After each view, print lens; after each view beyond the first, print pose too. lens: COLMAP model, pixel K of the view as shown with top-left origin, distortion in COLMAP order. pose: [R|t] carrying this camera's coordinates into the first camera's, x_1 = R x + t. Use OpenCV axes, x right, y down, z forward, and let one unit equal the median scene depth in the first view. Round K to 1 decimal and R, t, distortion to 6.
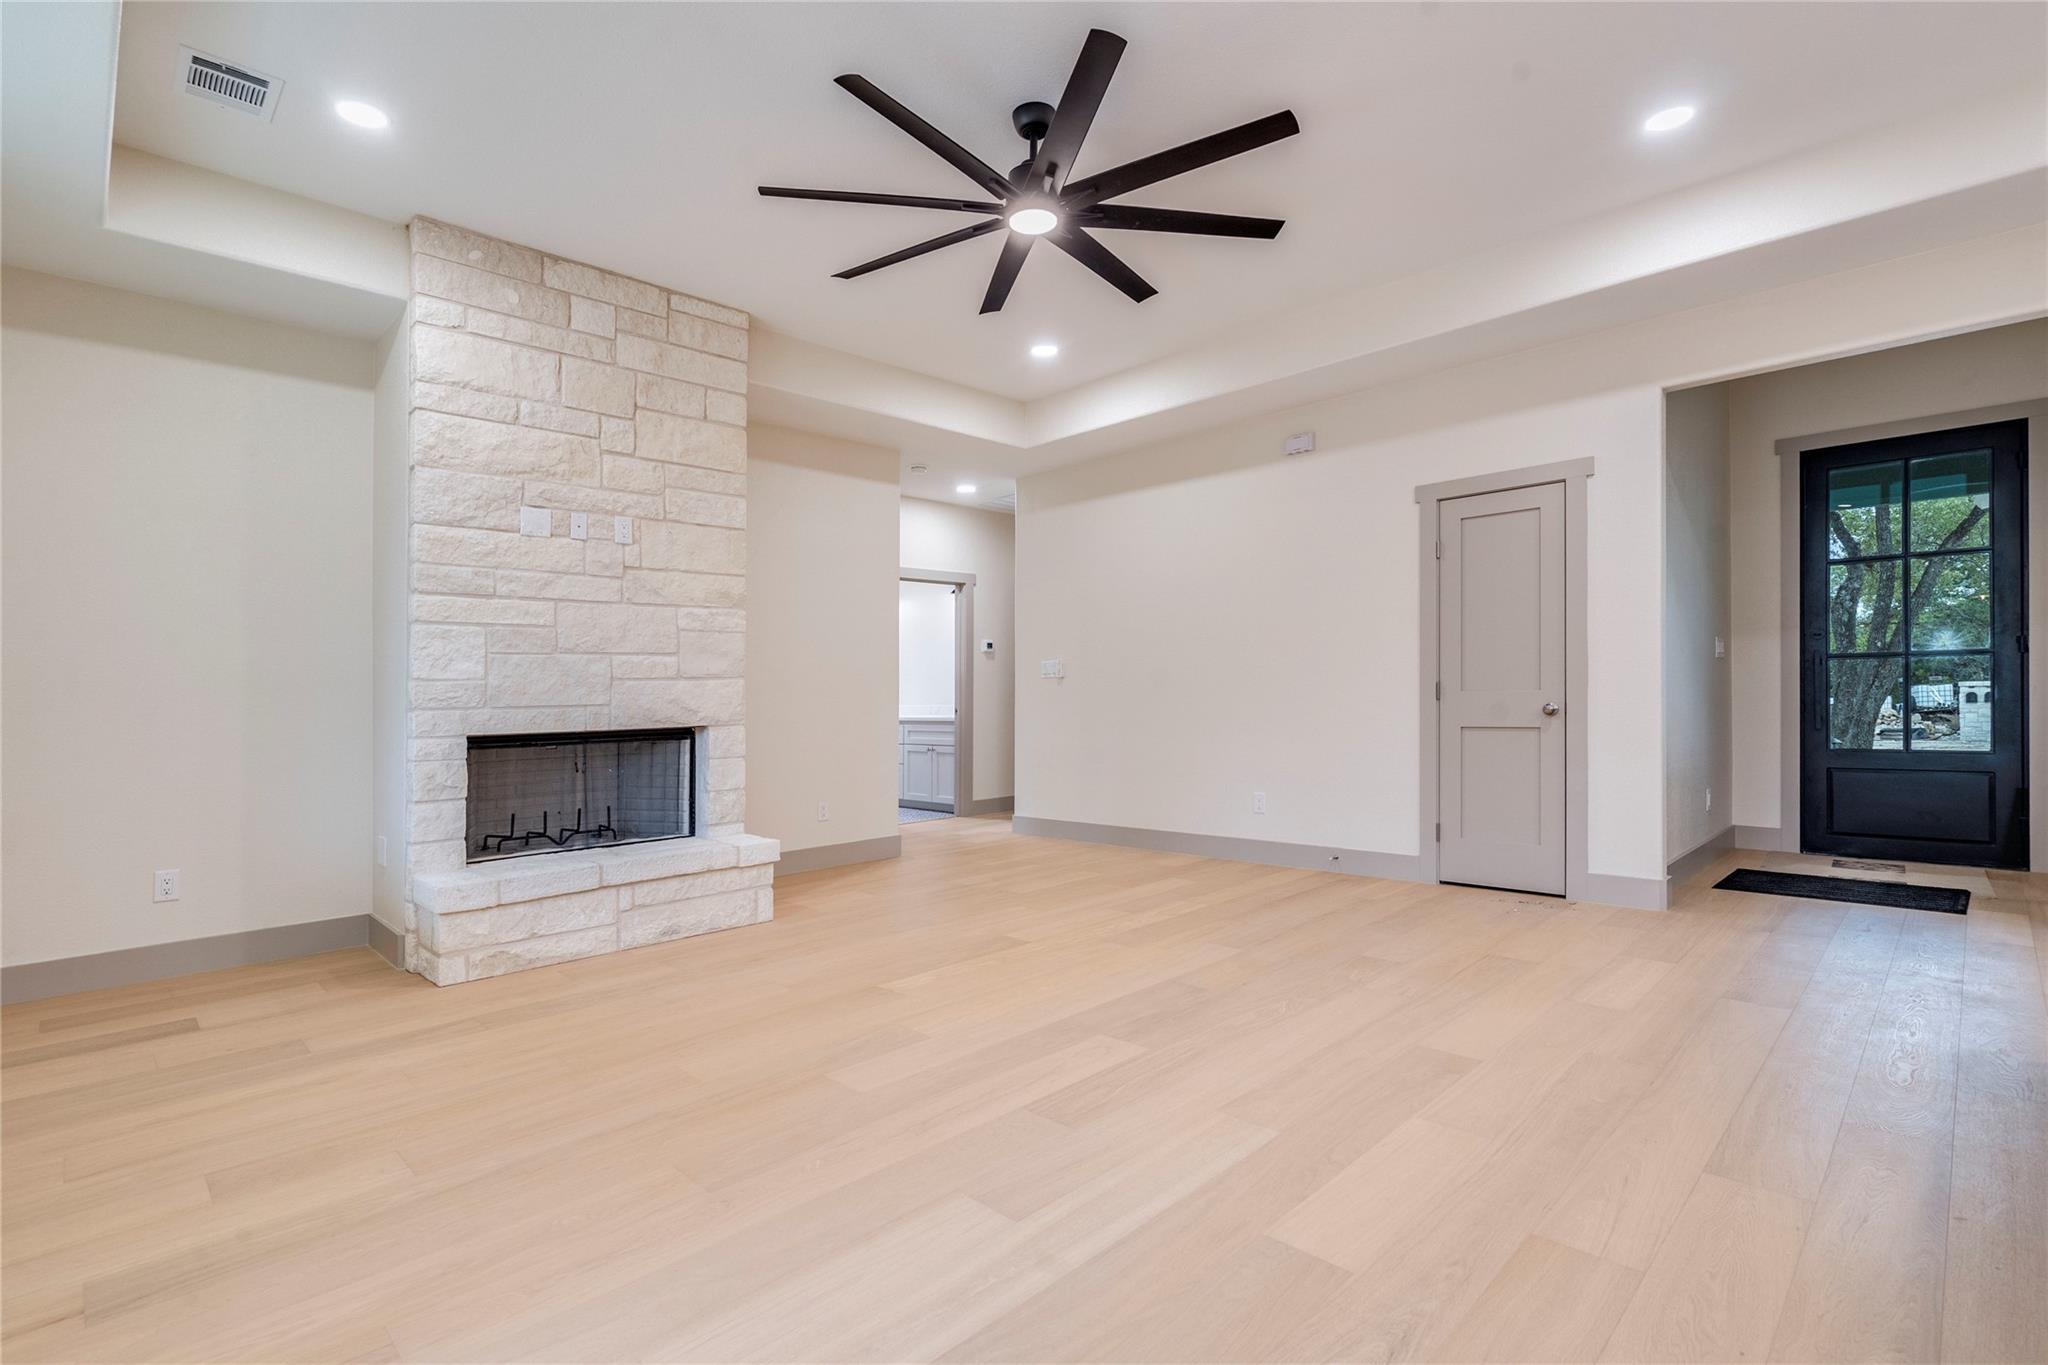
lens RADIAL K [[968.8, 0, 1013.0], [0, 968.8, 665.6], [0, 0, 1]] dist [-0.016593, -0.000231]
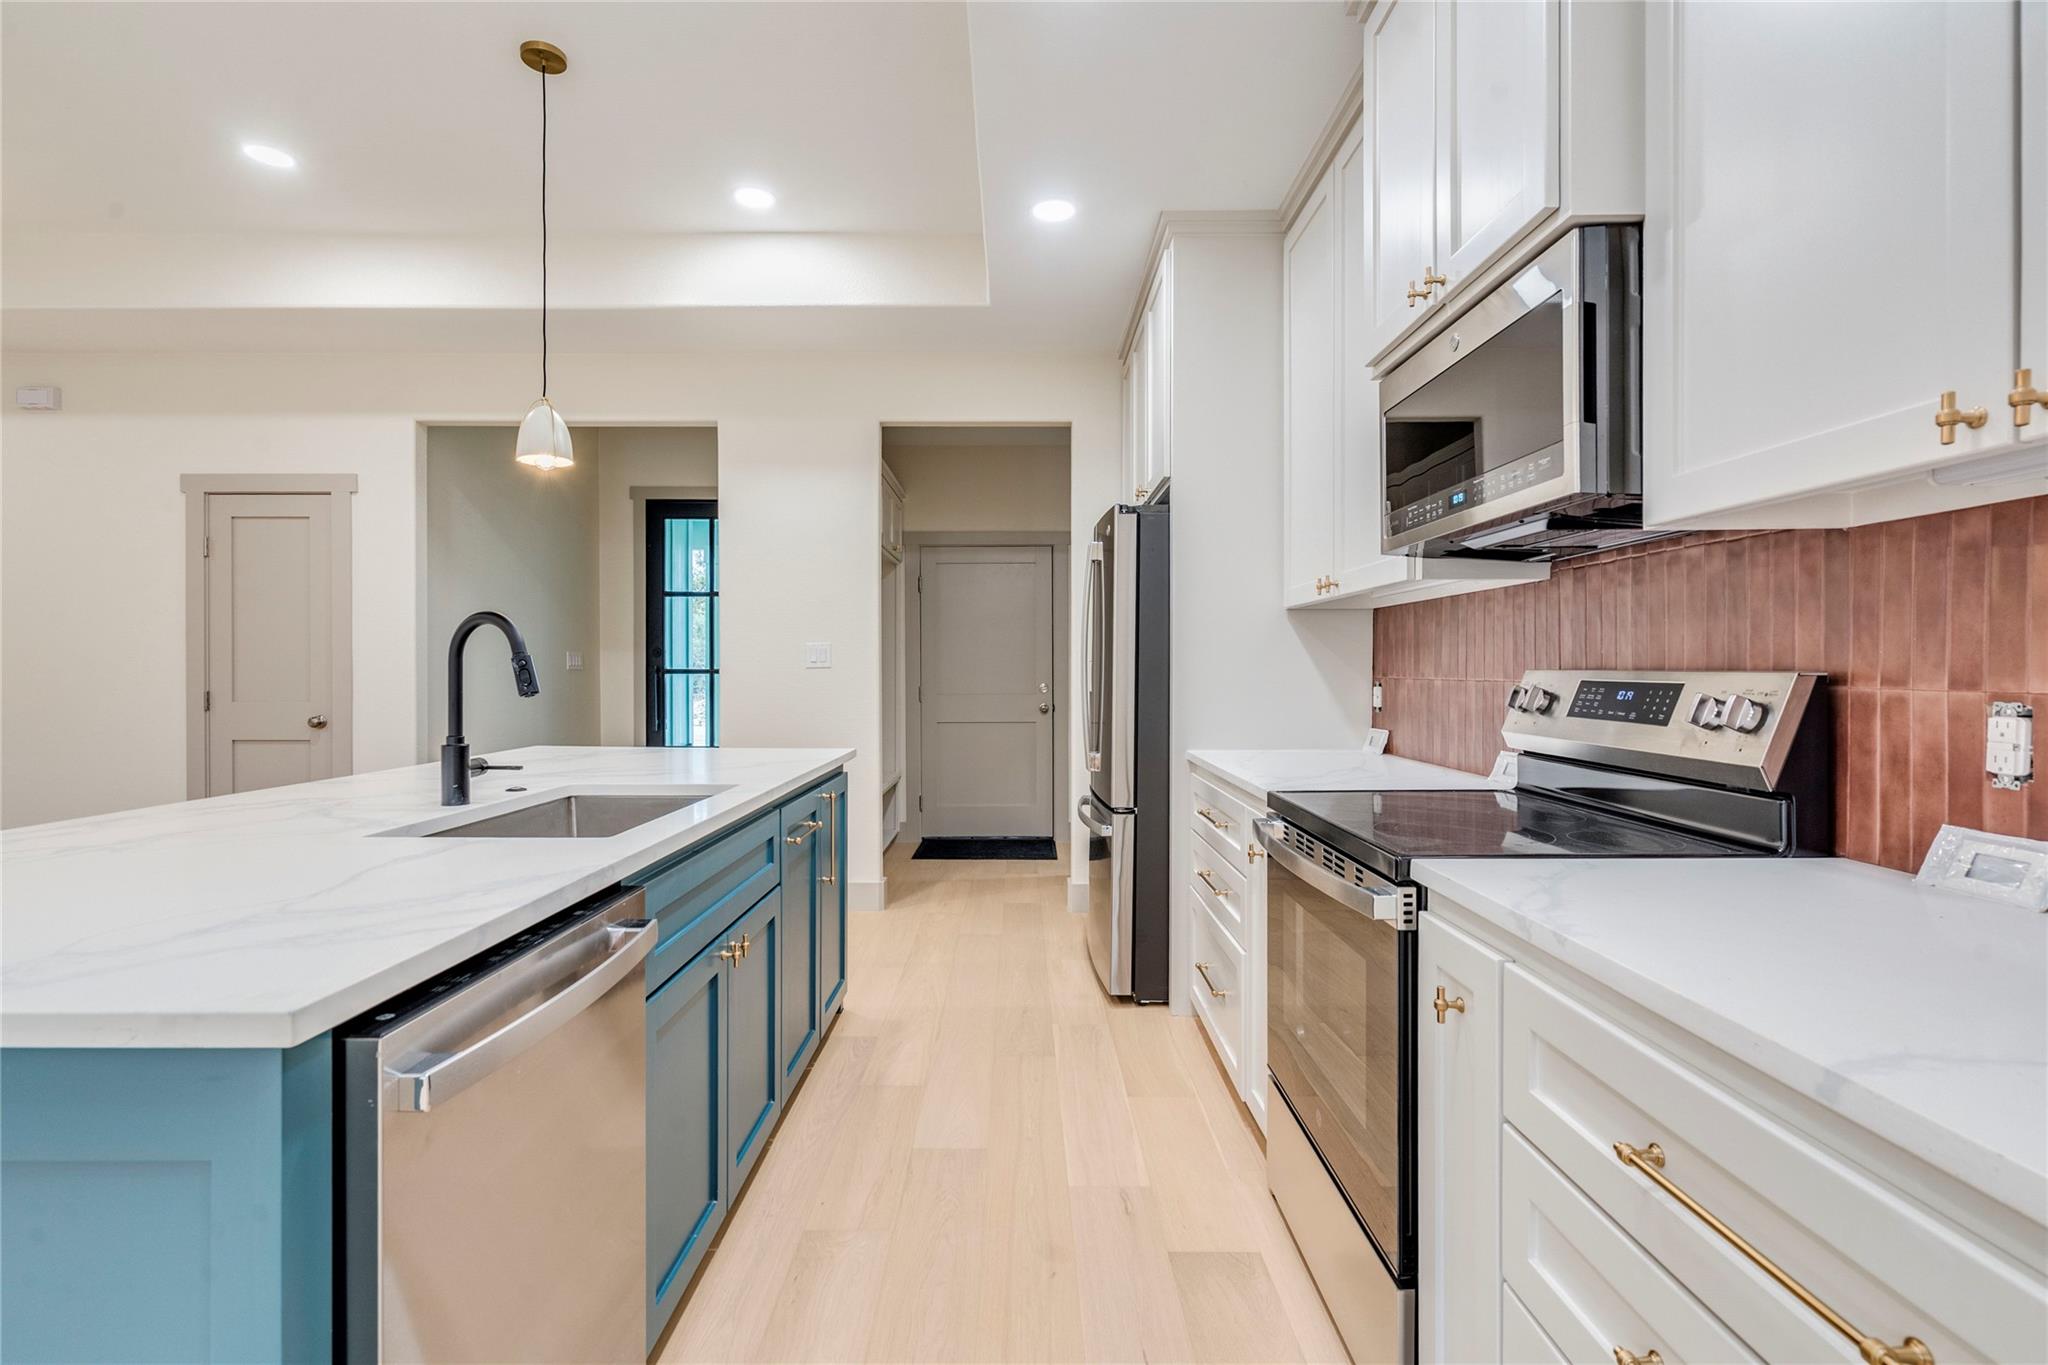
lens RADIAL K [[938.1, 0, 1039.0], [0, 938.1, 680.1], [0, 0, 1]] dist [-0.014432, 0.000302]
pose [[0.689222, 0.016516, 0.724362, 0.400218], [-0.037517, 0.999213, 0.012914, -0.040521], [-0.723579, -0.036076, 0.689299, -0.201618]]
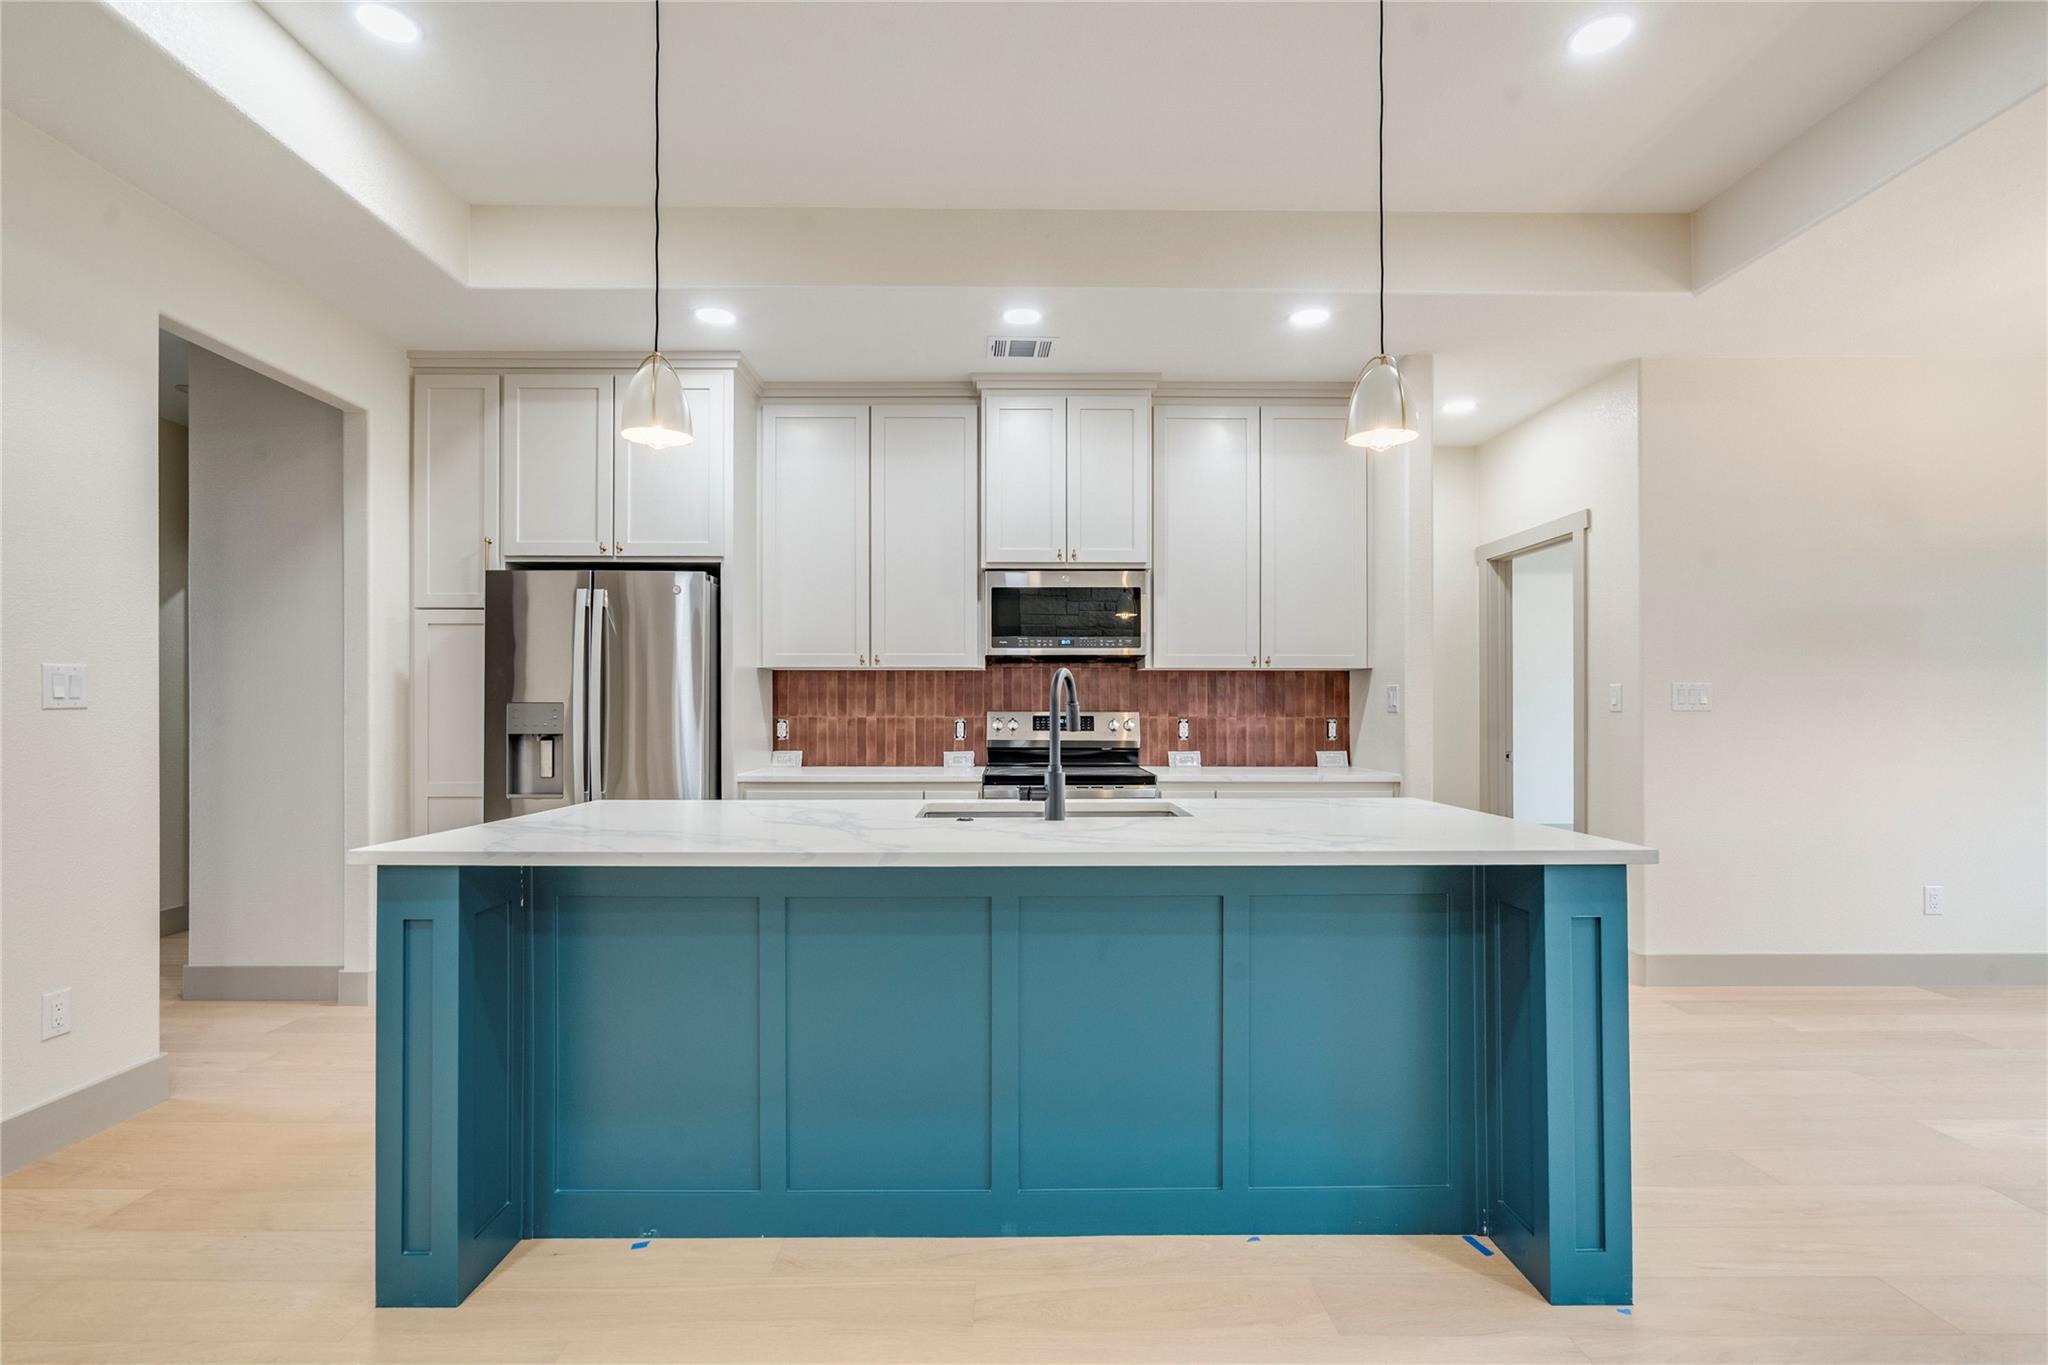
lens RADIAL K [[946.3, 0, 1011.7], [0, 946.3, 701.3], [0, 0, 1]] dist [-0.004421, -0.000231]
pose [[-0.715921, 0.028744, 0.697590, 0.154951], [-0.005413, 0.998894, -0.046714, -0.010379], [-0.698161, -0.037219, -0.714973, 0.694157]]
